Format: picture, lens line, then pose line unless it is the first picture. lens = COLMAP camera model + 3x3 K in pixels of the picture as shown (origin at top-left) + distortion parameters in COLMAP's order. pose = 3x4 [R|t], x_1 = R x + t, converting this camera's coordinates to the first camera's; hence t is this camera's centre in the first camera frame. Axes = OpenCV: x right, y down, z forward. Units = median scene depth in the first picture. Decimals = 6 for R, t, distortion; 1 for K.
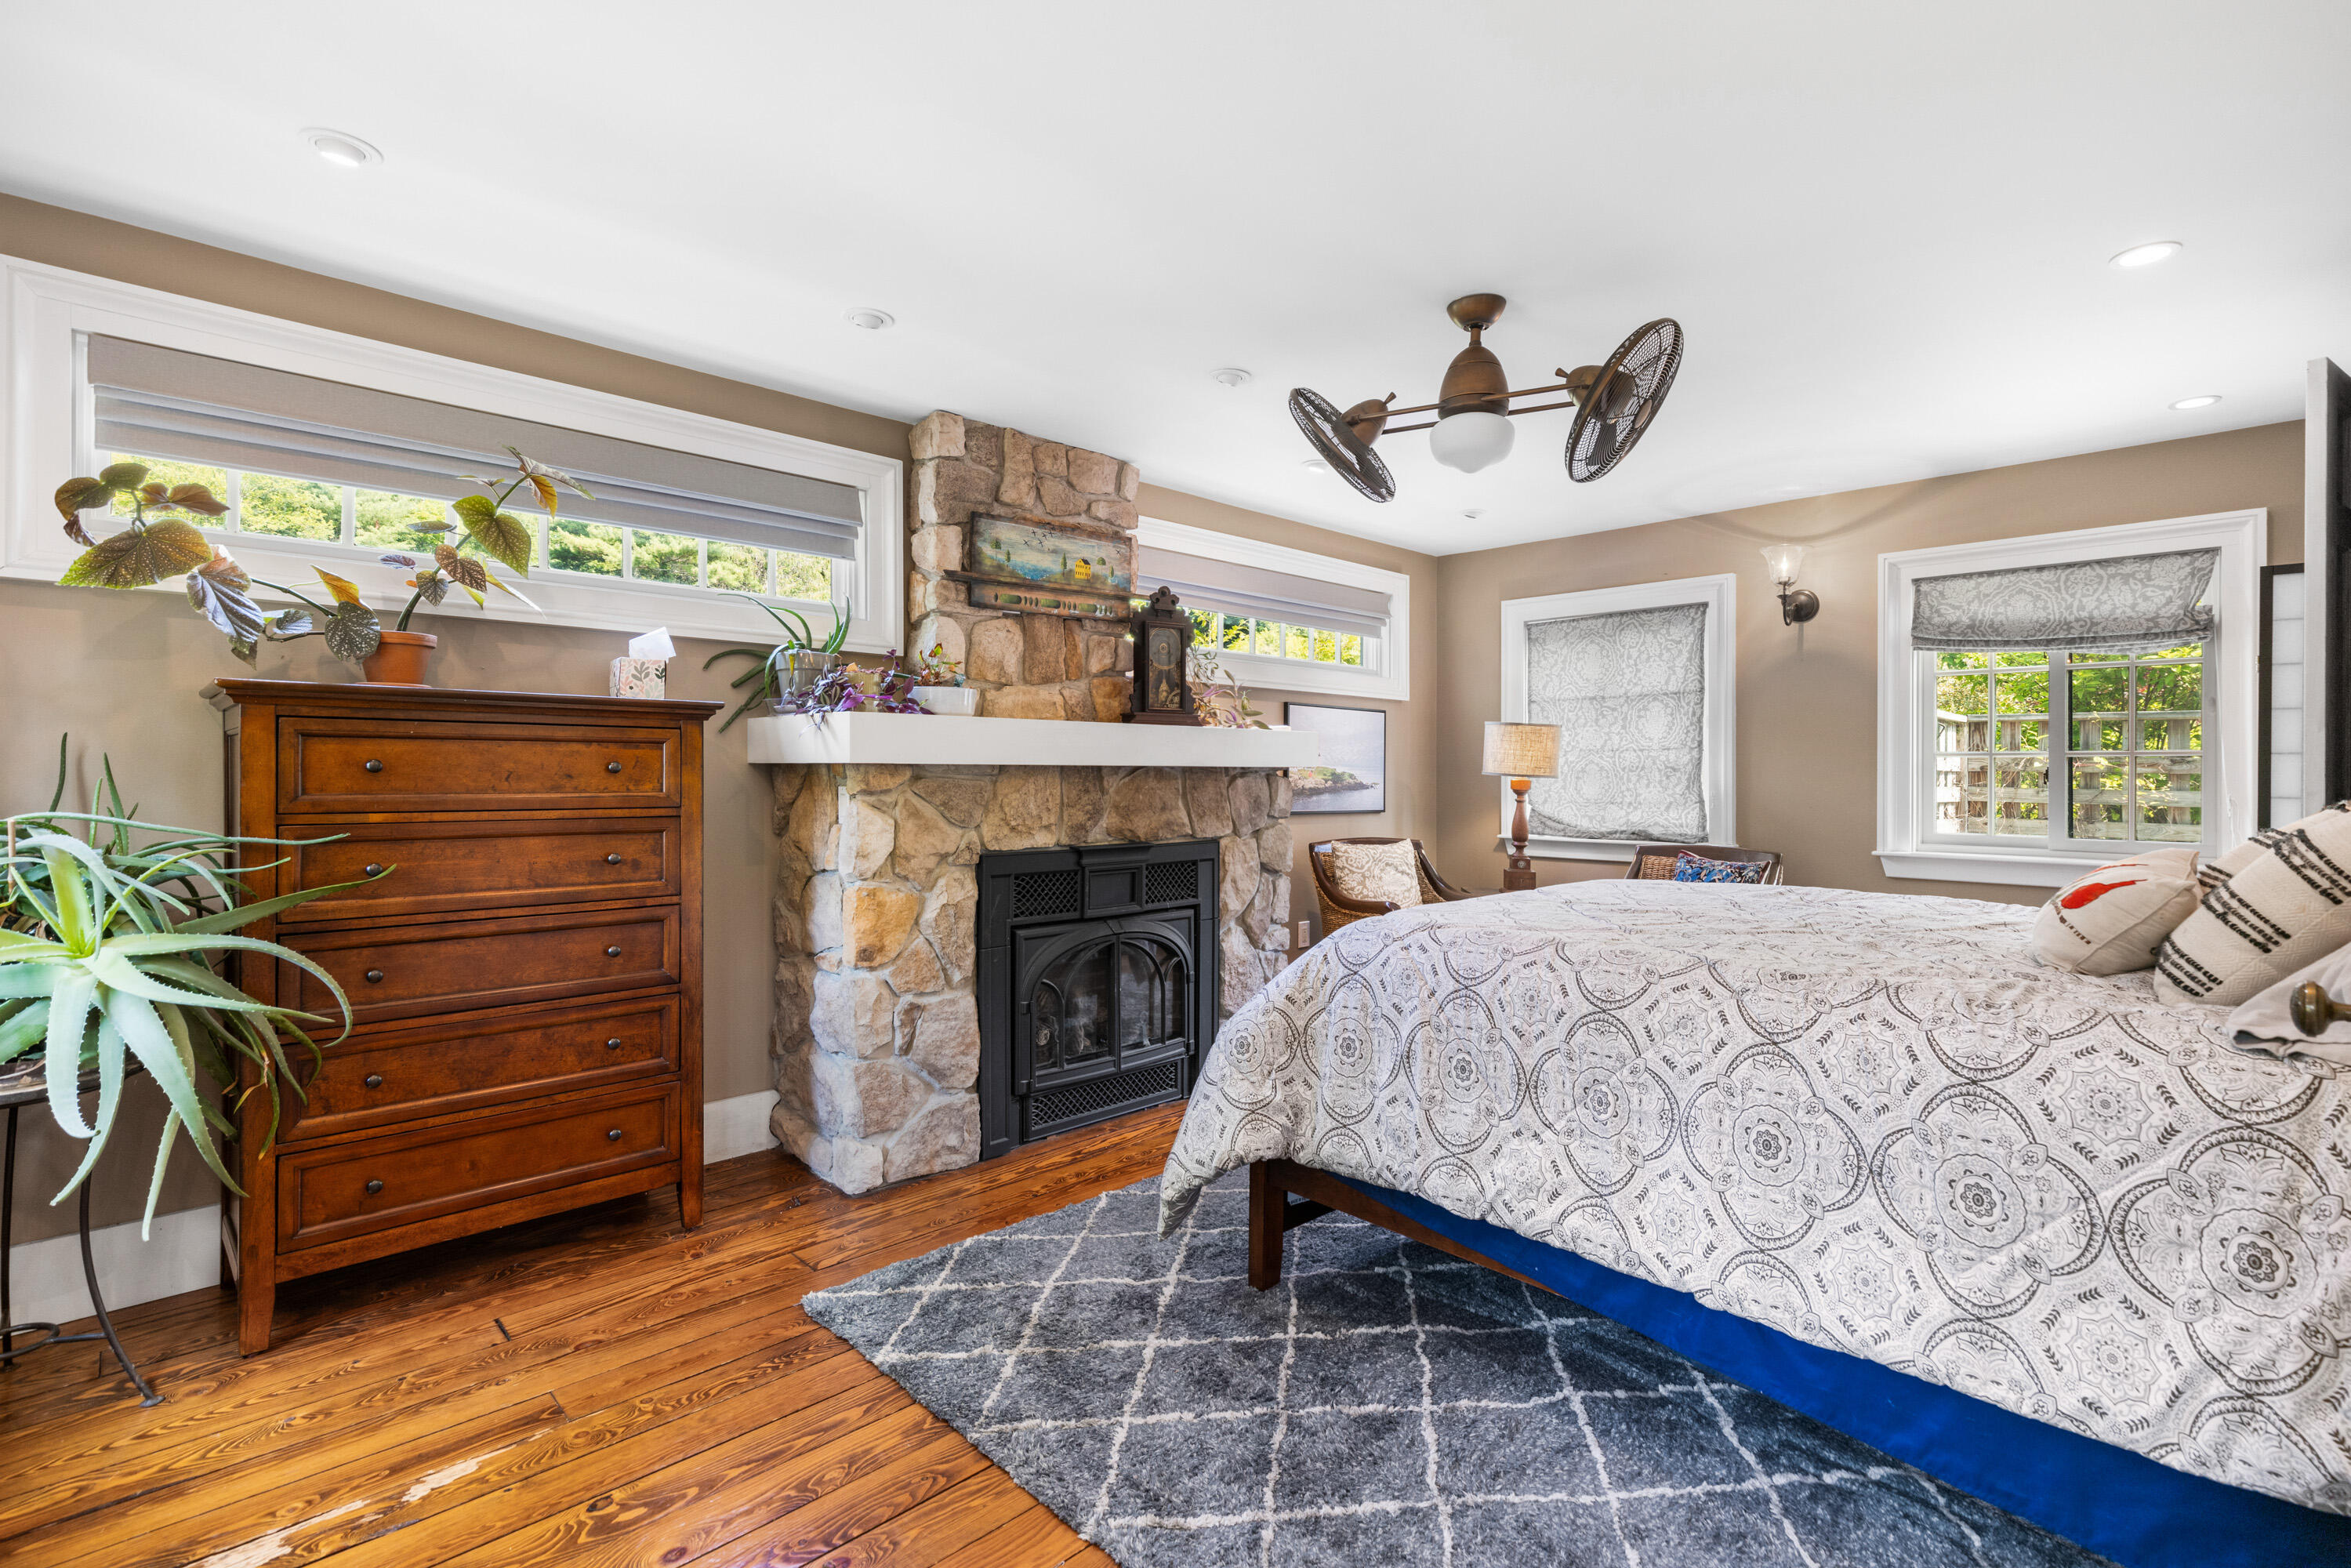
lens RADIAL K [[1071.5, 0, 1167.5], [0, 1071.5, 796.4], [0, 0, 1]] dist [0.001483, 0.000520]
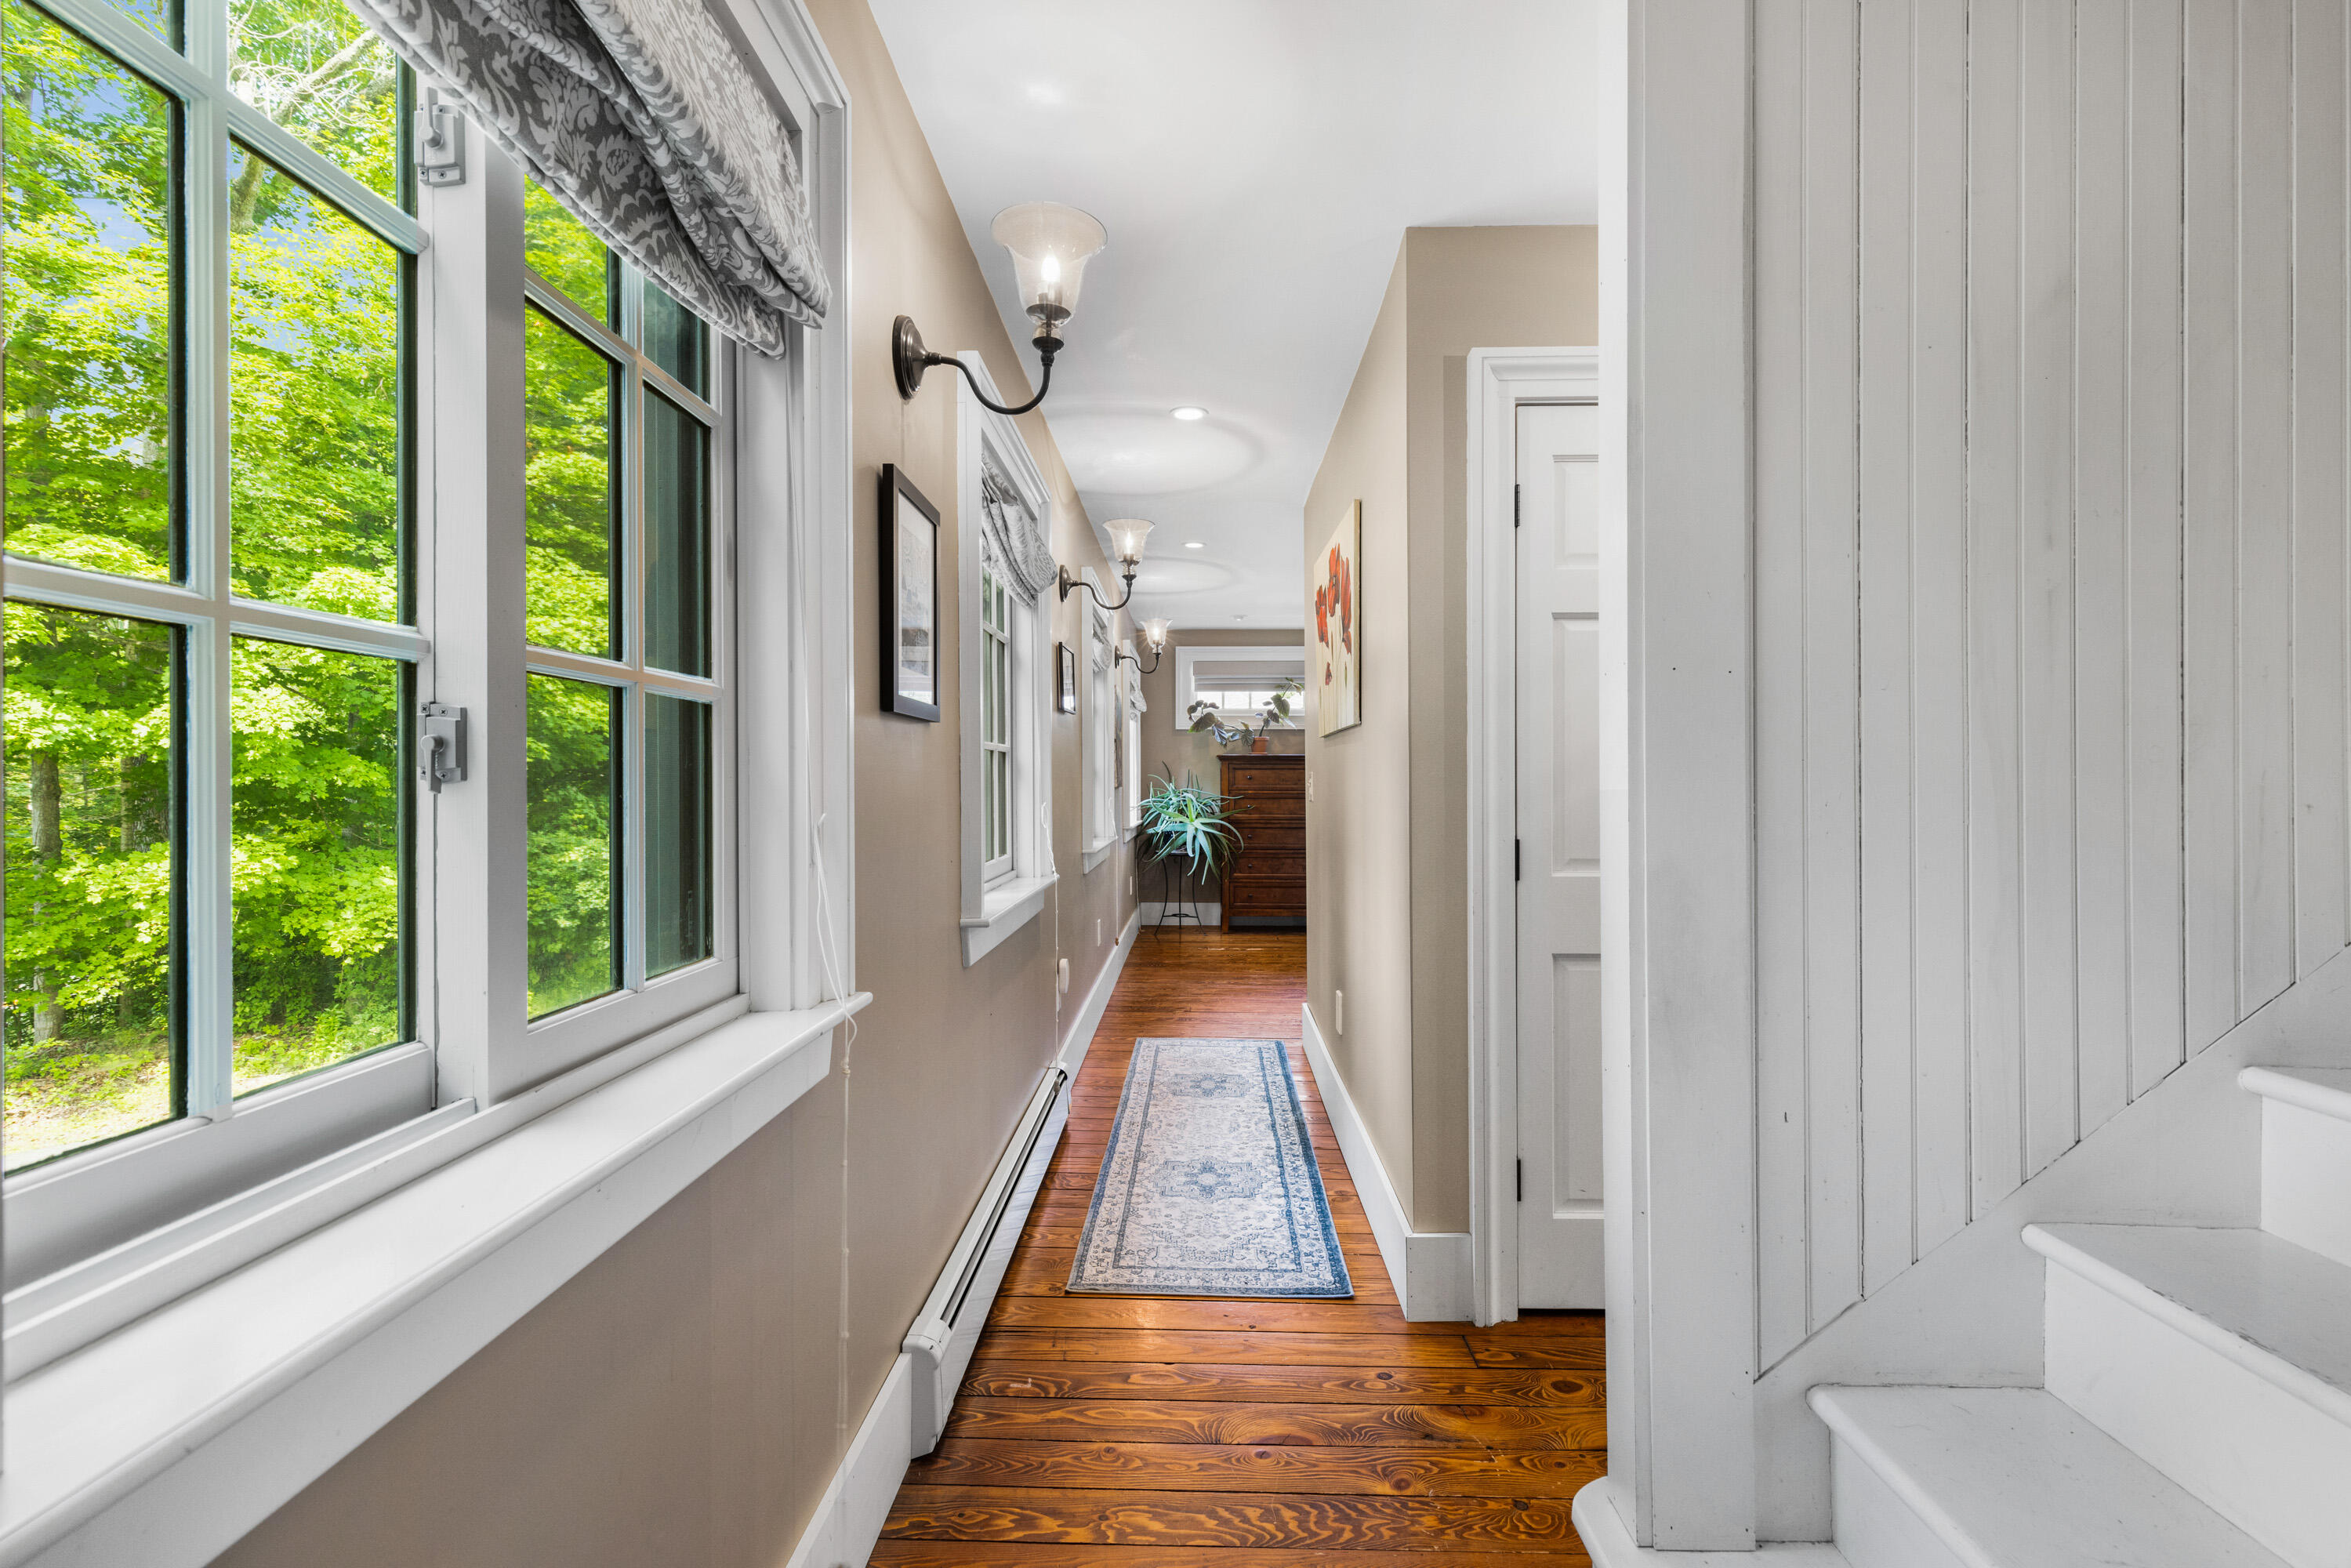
lens RADIAL K [[1071.5, 0, 1173.3], [0, 1071.5, 781.3], [0, 0, 1]] dist [0.001483, 0.000520]
pose [[0.694689, 0.000928, -0.719309, 1.697129], [0.002822, 0.999988, 0.004015, -0.030639], [0.719304, -0.004819, 0.694678, -1.710440]]
